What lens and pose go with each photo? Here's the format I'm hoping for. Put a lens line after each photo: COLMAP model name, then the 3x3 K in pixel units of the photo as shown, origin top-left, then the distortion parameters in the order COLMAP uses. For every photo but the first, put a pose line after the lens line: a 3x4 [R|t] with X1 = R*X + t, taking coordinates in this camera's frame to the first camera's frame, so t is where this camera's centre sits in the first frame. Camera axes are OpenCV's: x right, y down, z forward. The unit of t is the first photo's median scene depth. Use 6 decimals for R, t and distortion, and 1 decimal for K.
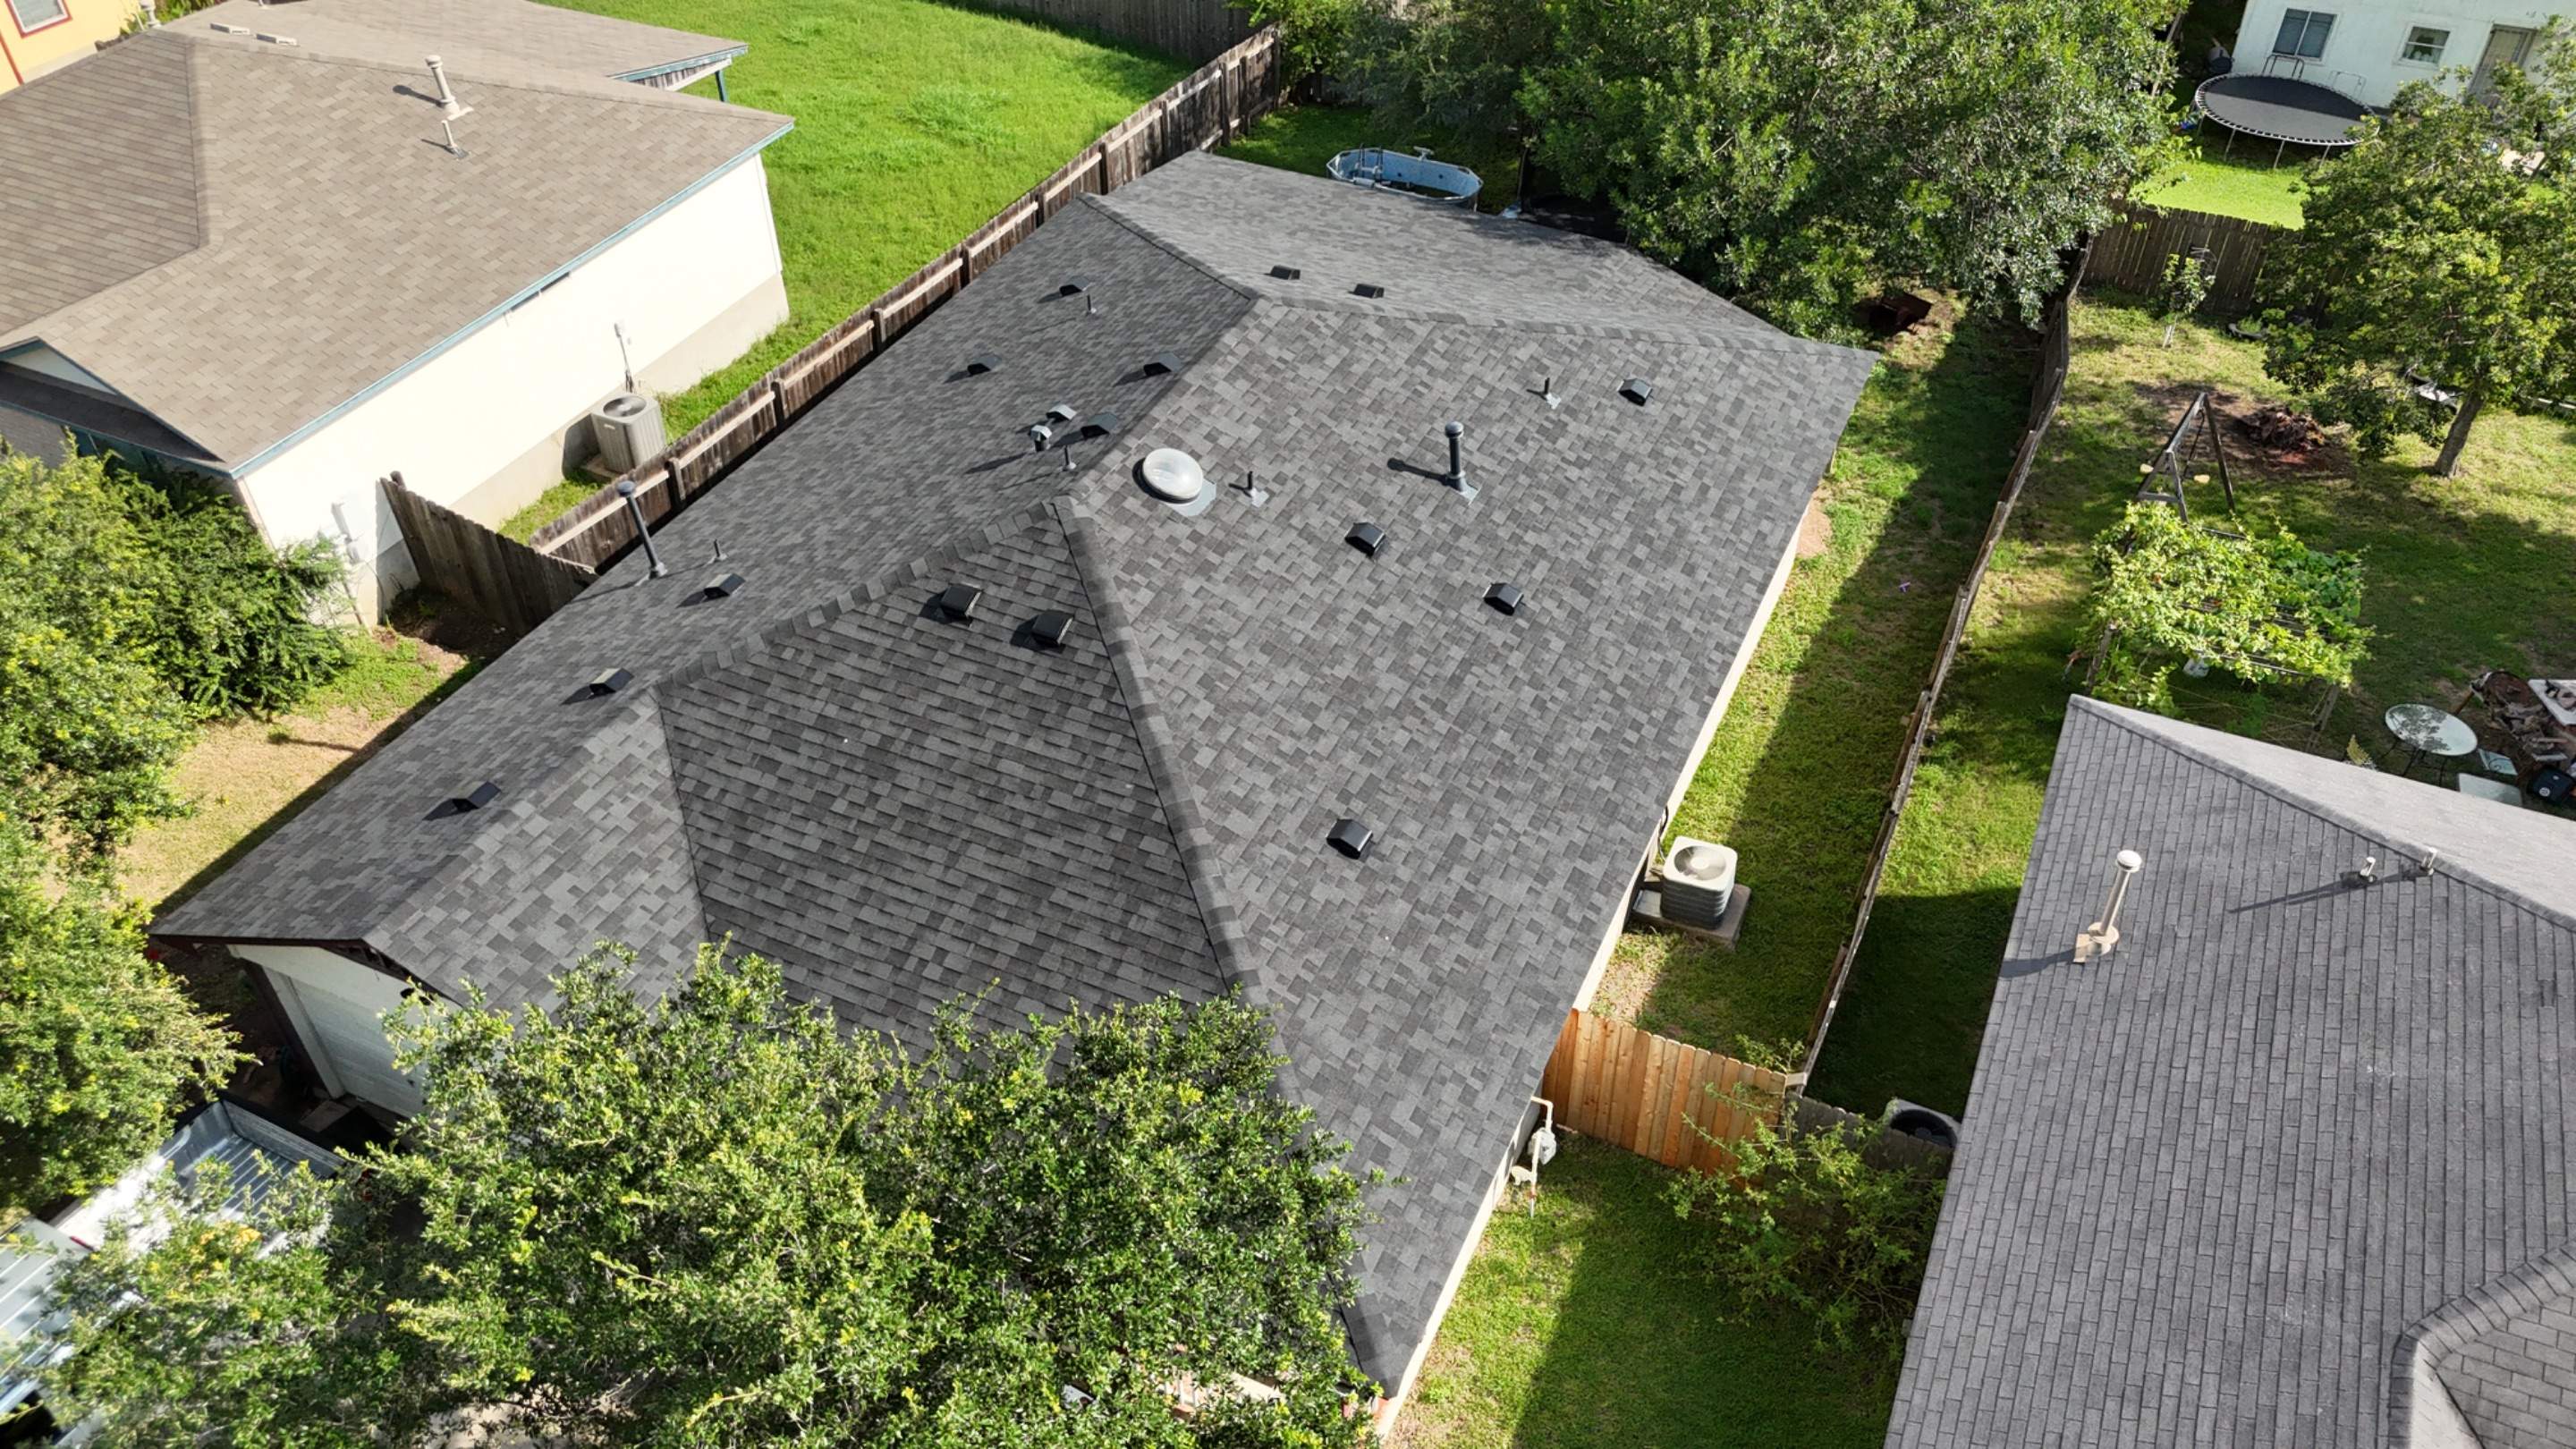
lens RADIAL K [[1902.2, 0, 1296.1], [0, 1902.2, 719.3], [0, 0, 1]] dist [0.078261, -0.080838]
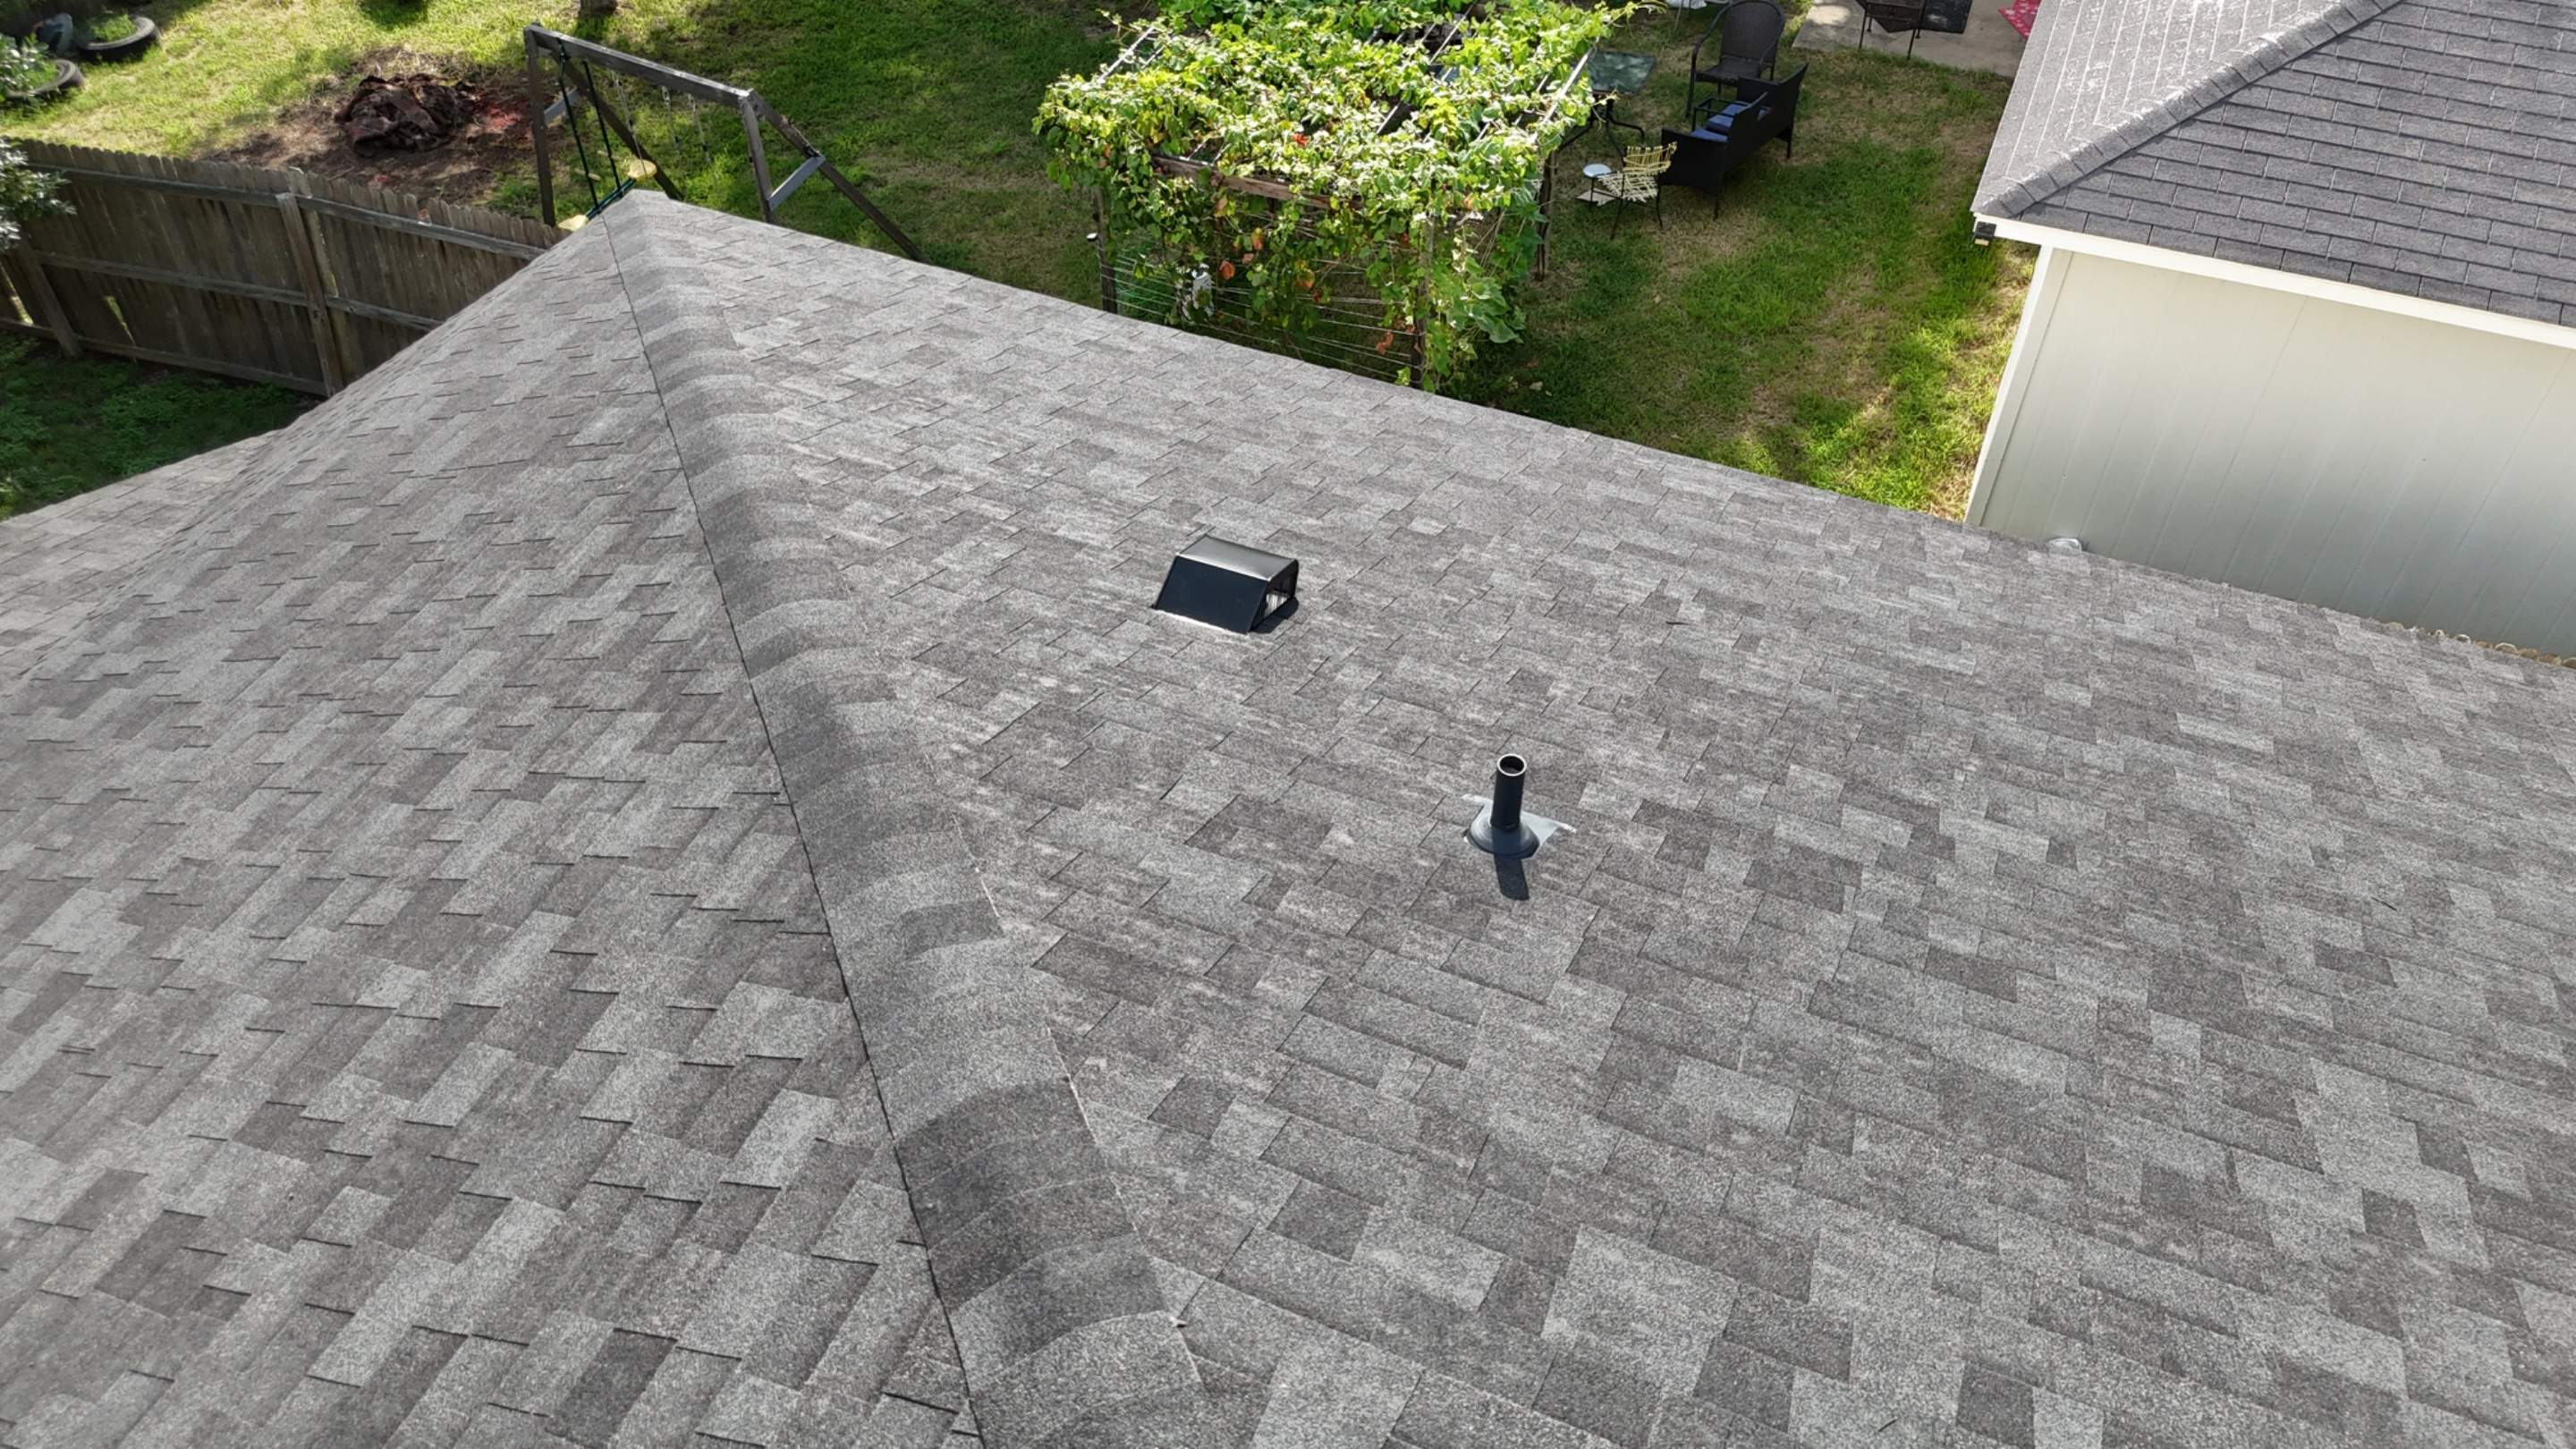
lens RADIAL K [[1902.2, 0, 1294.5], [0, 1902.2, 710.3], [0, 0, 1]] dist [0.078261, -0.080838]
pose [[-0.039361, -0.712895, 0.700166, 0.013721], [0.646484, 0.516123, 0.561850, -0.313249], [-0.761911, 0.474761, 0.440560, 1.000461]]
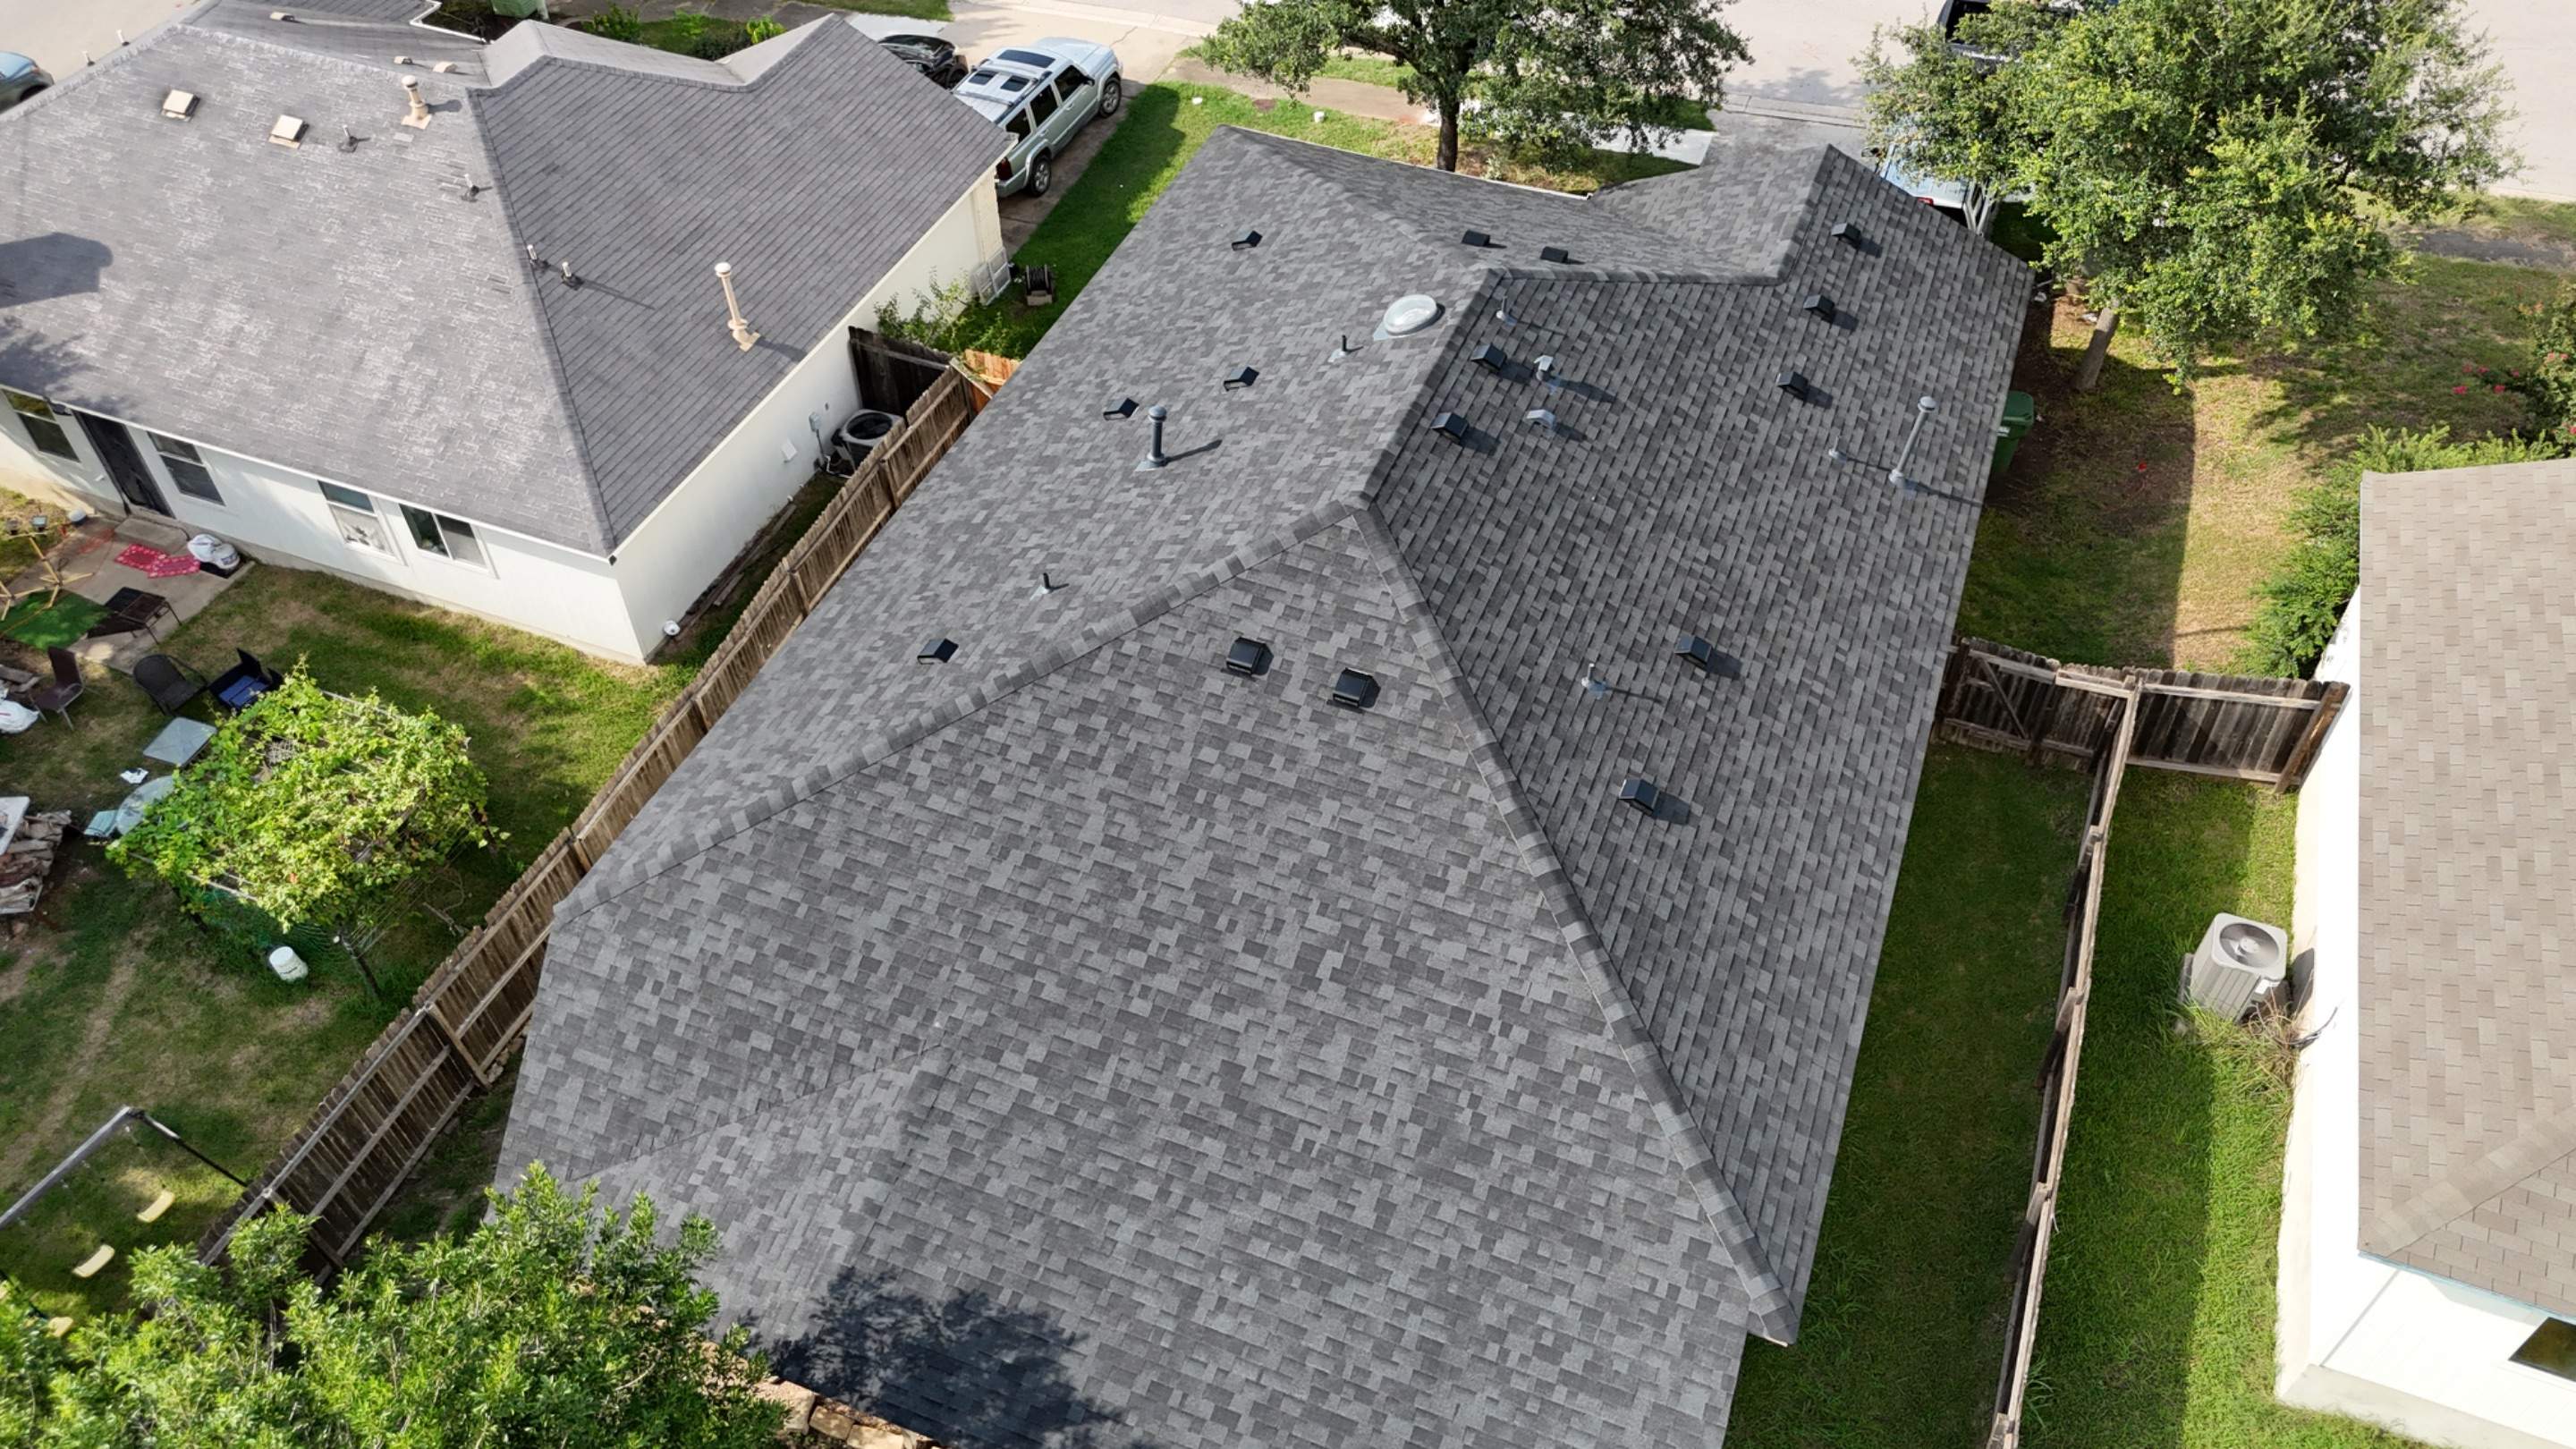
lens RADIAL K [[1902.2, 0, 1287.9], [0, 1902.2, 720.6], [0, 0, 1]] dist [0.078261, -0.080838]
pose [[-0.998267, 0.045598, -0.037212, 0.057199], [-0.033994, 0.069436, 0.997007, -1.152693], [0.048045, 0.996544, -0.067766, 1.214996]]
